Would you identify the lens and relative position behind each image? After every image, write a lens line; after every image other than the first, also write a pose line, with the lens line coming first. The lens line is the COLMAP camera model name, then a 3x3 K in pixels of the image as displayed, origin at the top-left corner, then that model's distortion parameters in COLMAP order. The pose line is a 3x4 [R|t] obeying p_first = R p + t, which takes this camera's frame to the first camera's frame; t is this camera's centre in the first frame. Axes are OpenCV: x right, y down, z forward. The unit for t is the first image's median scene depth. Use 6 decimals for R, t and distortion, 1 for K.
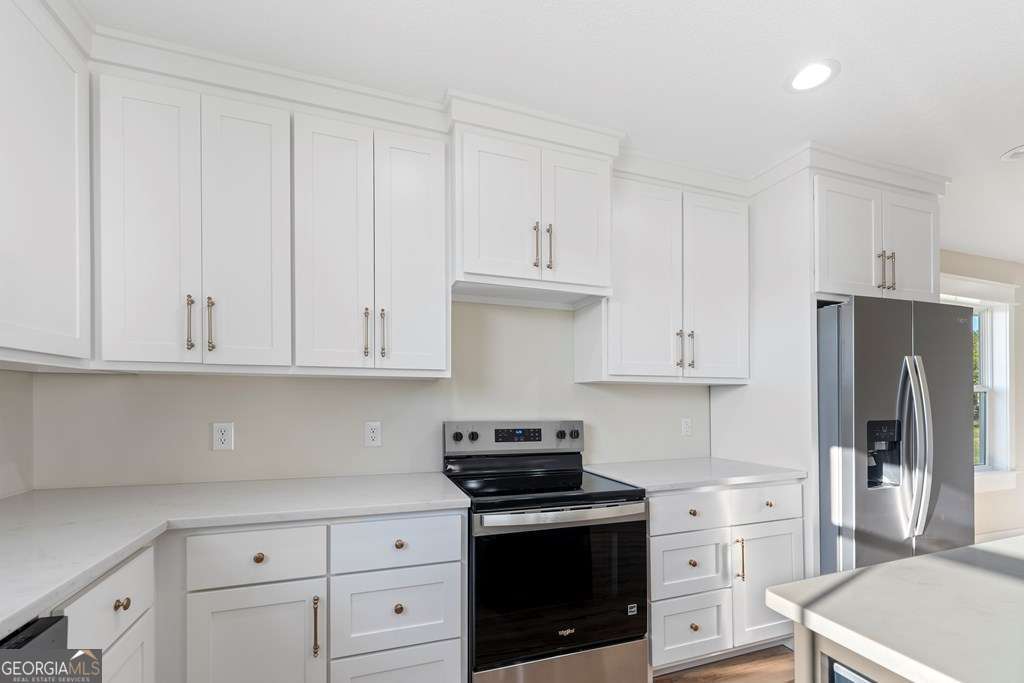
lens RADIAL K [[418.7, 0, 497.4], [0, 418.7, 394.2], [0, 0, 1]] dist [-0.000595, -0.000383]
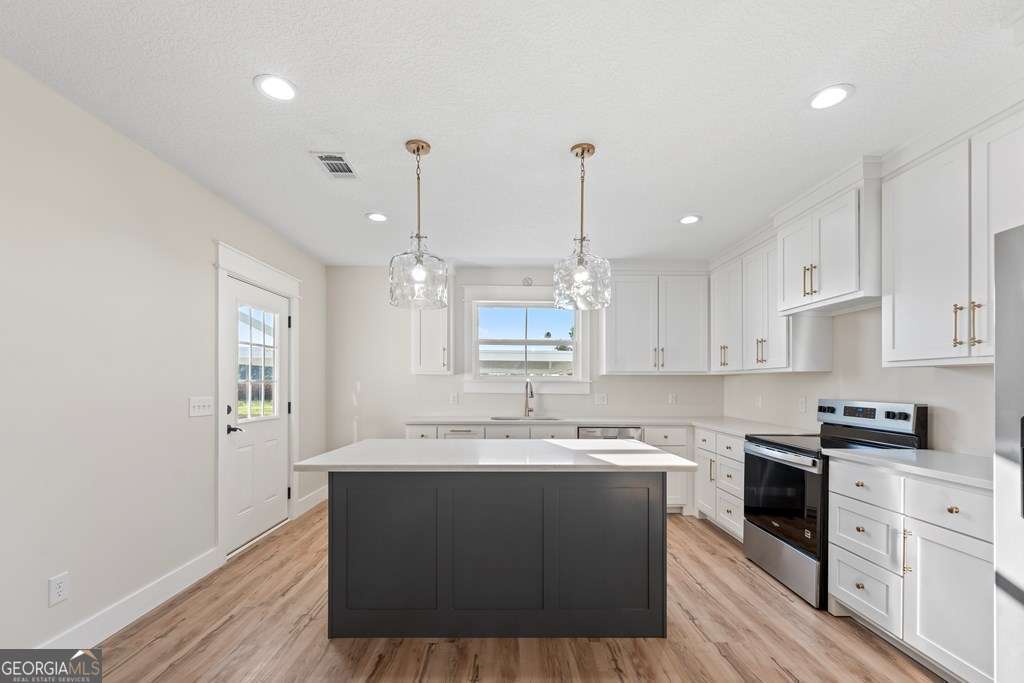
lens RADIAL K [[418.7, 0, 515.5], [0, 418.7, 386.7], [0, 0, 1]] dist [-0.000595, -0.000383]
pose [[-0.299007, 0.004916, -0.954238, 1.694734], [0.002320, 0.999988, 0.004425, 0.014517], [0.954248, -0.000891, -0.299014, 0.425687]]
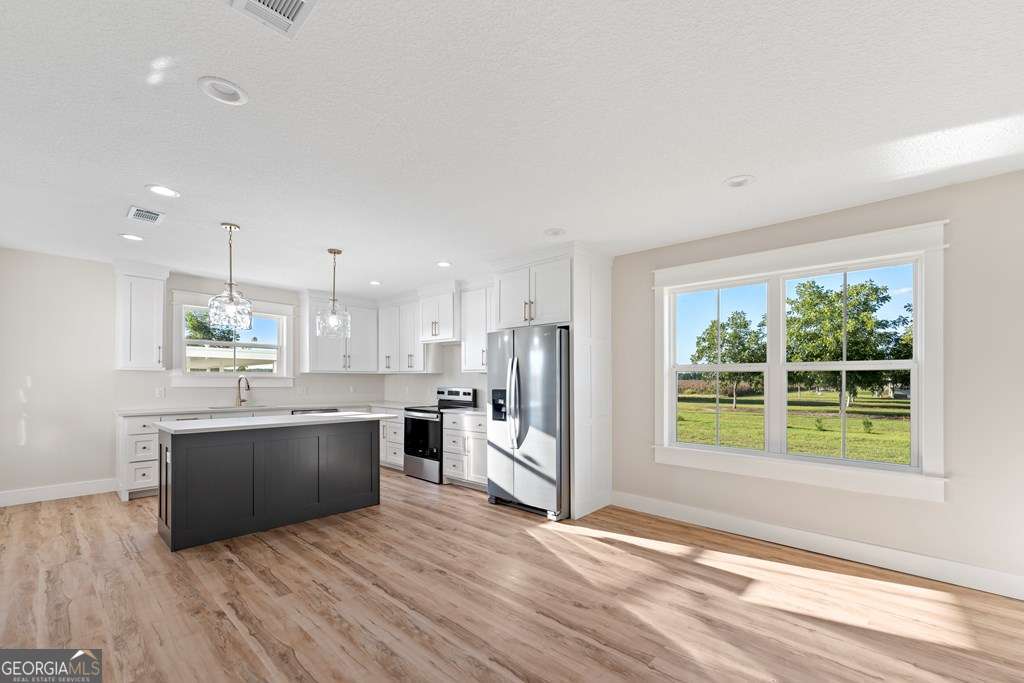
lens RADIAL K [[418.7, 0, 499.3], [0, 418.7, 380.5], [0, 0, 1]] dist [-0.000595, -0.000383]
pose [[0.473508, -0.001265, -0.880788, 2.740846], [0.000602, 0.999999, -0.001113, 0.022236], [0.880789, -0.000004, 0.473509, 0.000985]]
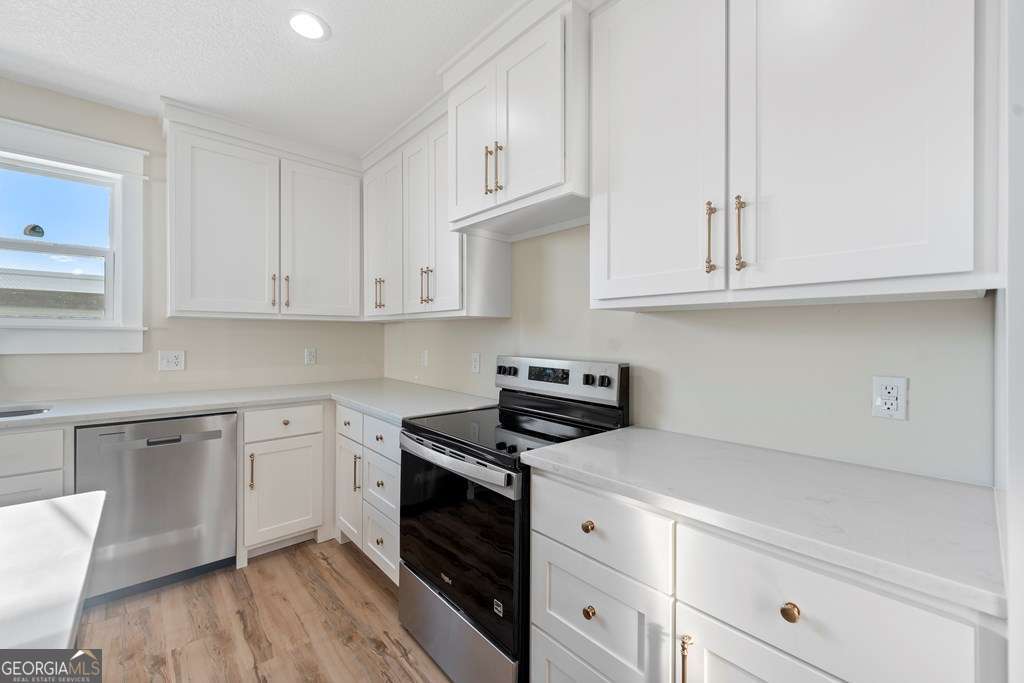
lens RADIAL K [[418.7, 0, 506.6], [0, 418.7, 332.6], [0, 0, 1]] dist [-0.000595, -0.000383]
pose [[0.397371, -0.004474, -0.917647, 0.899856], [-0.000912, 0.999986, -0.005270, 0.014403], [0.917658, 0.002931, 0.397361, 0.618666]]
